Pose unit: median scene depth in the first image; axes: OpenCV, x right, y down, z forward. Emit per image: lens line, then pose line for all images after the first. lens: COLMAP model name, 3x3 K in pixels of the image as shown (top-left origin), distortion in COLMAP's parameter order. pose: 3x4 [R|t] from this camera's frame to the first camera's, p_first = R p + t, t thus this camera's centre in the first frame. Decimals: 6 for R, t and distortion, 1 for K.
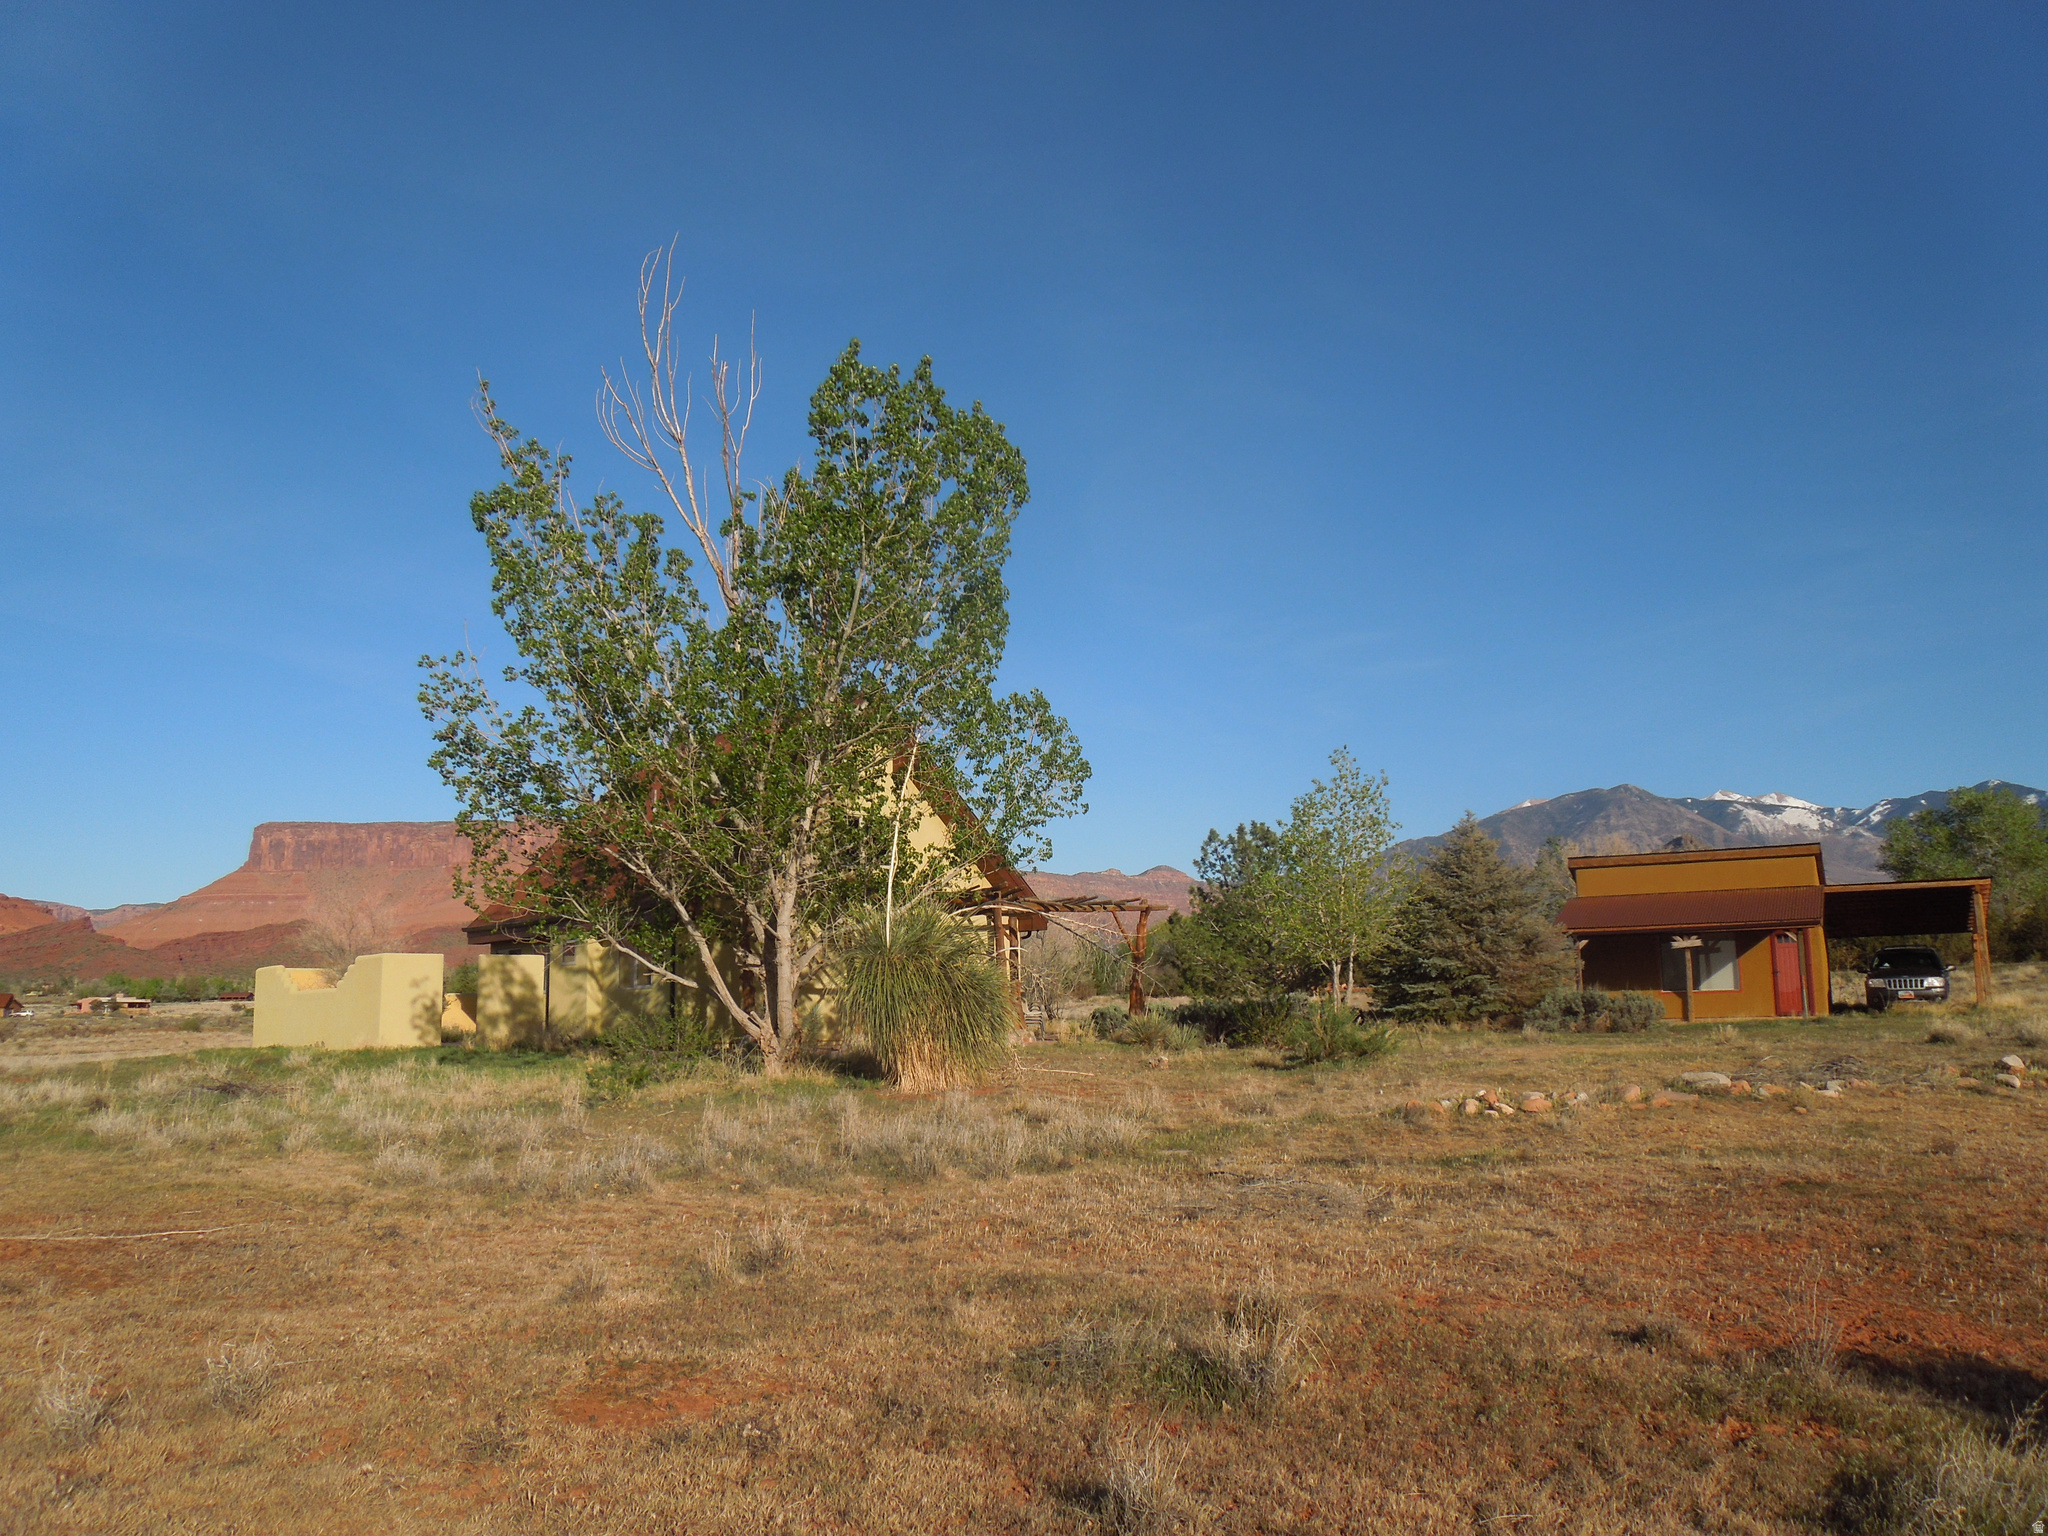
lens RADIAL K [[1728.7, 0, 1024.0], [0, 1728.7, 768.0], [0, 0, 1]] dist [-0.007194, -0.005915]
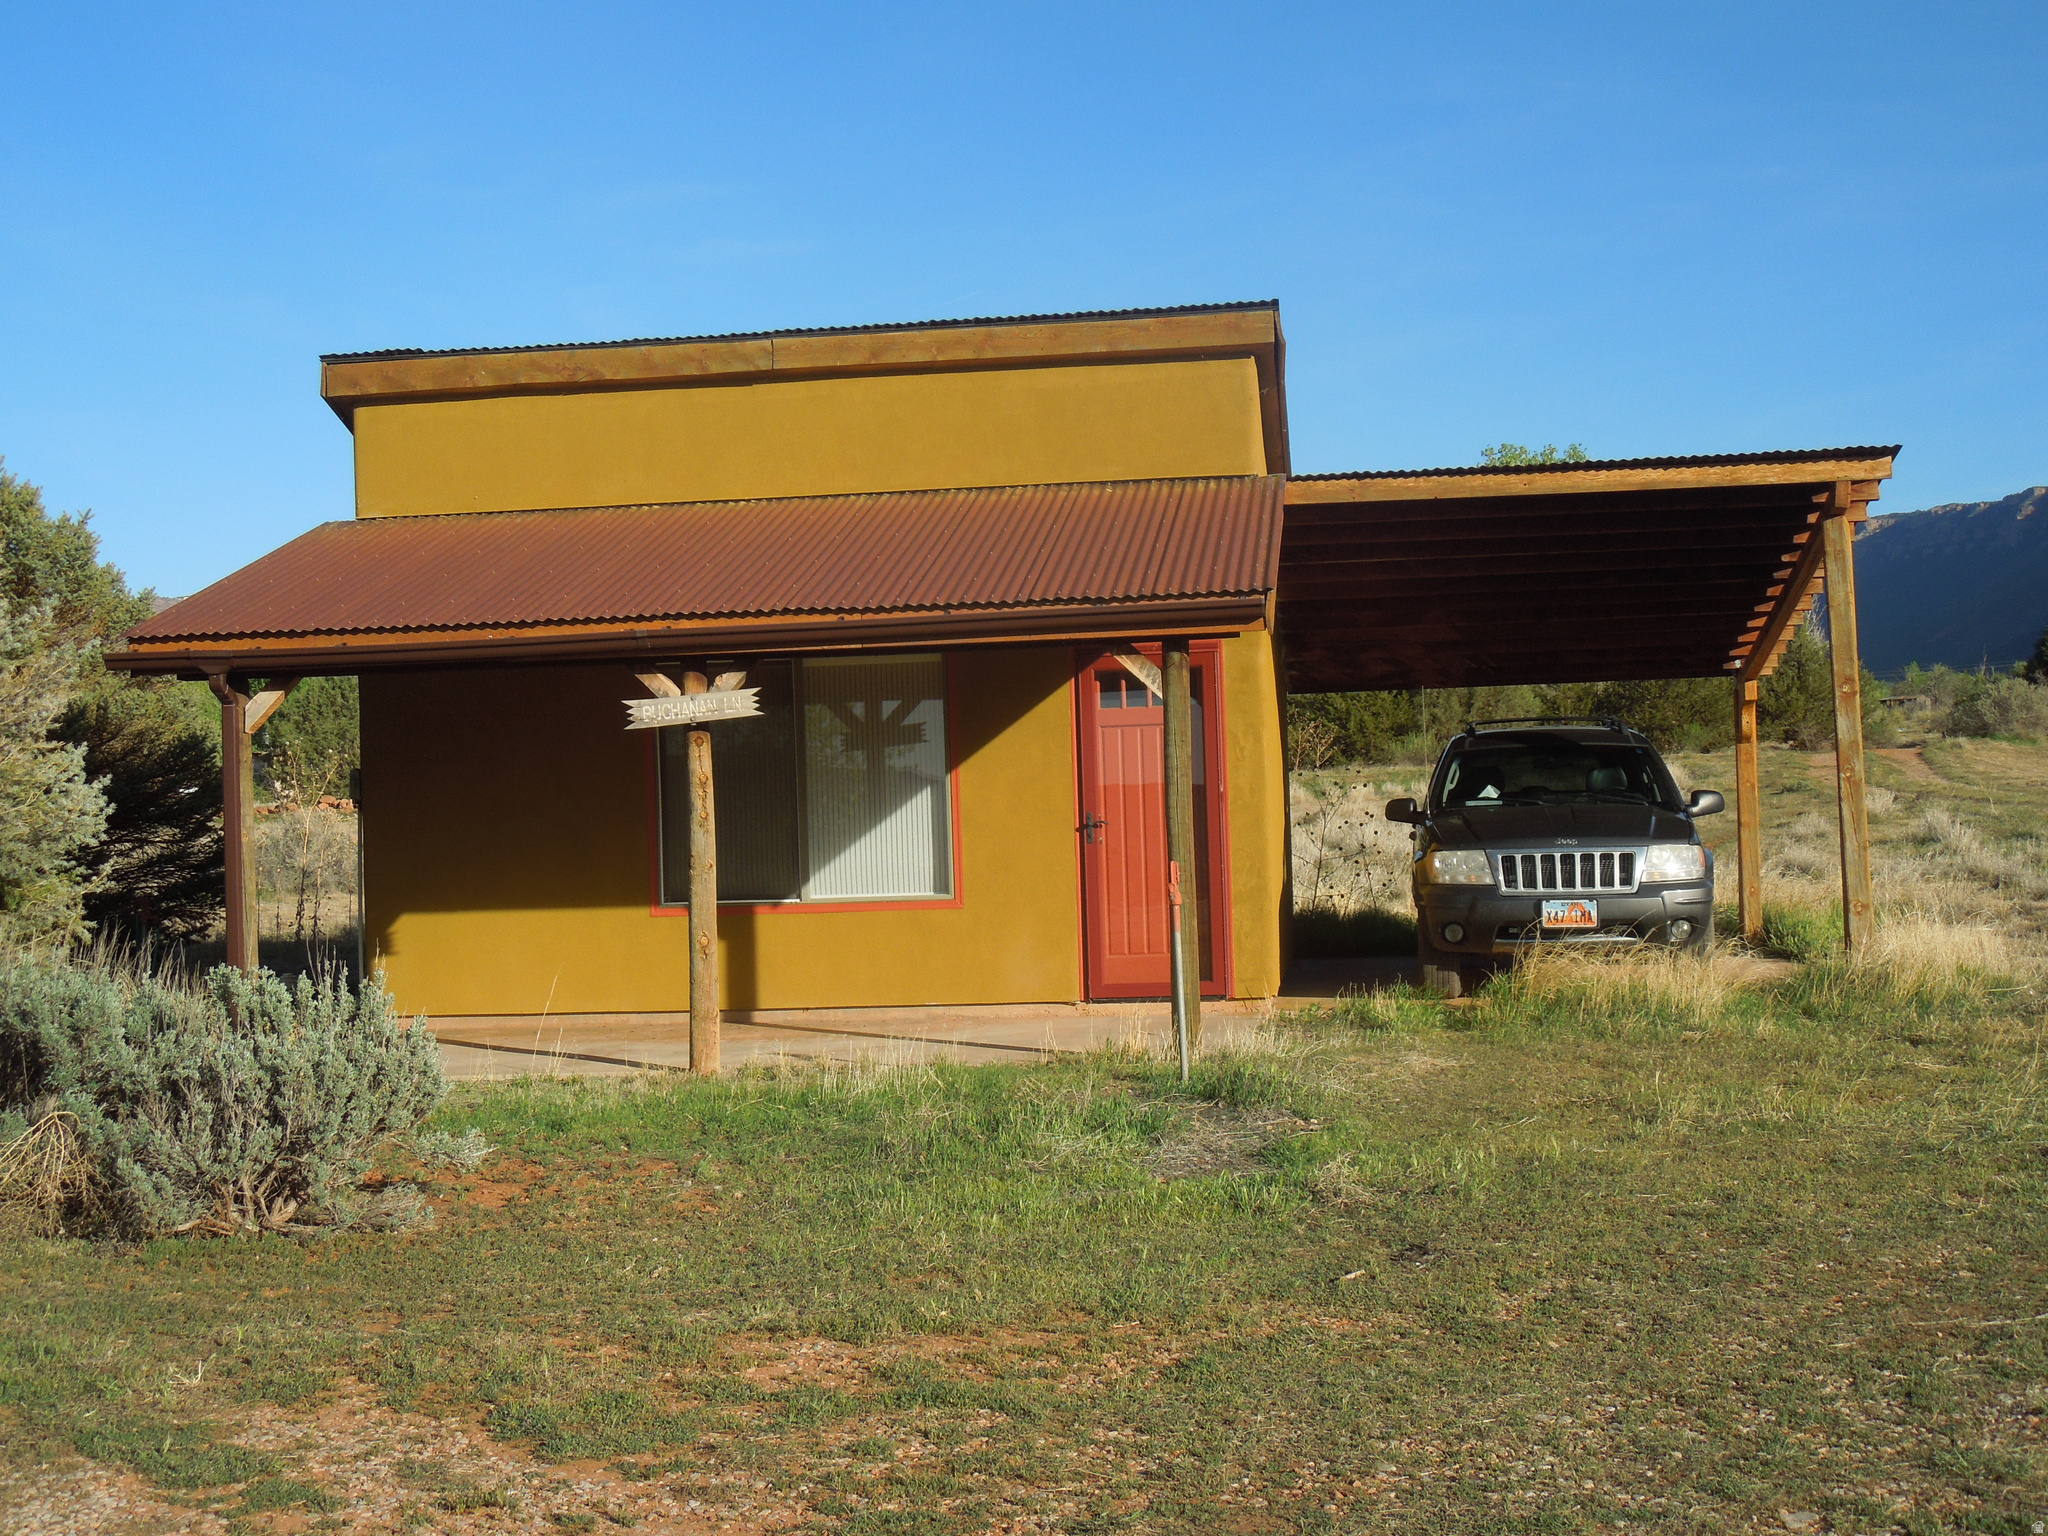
lens RADIAL K [[2568.2, 0, 1024.0], [0, 2568.2, 768.0], [0, 0, 1]] dist [0.002061, 0.003862]
pose [[0.945071, -0.004860, 0.326829, 0.312751], [-0.034019, 0.992997, 0.113137, 0.070343], [-0.325090, -0.118041, 0.938287, 0.672458]]
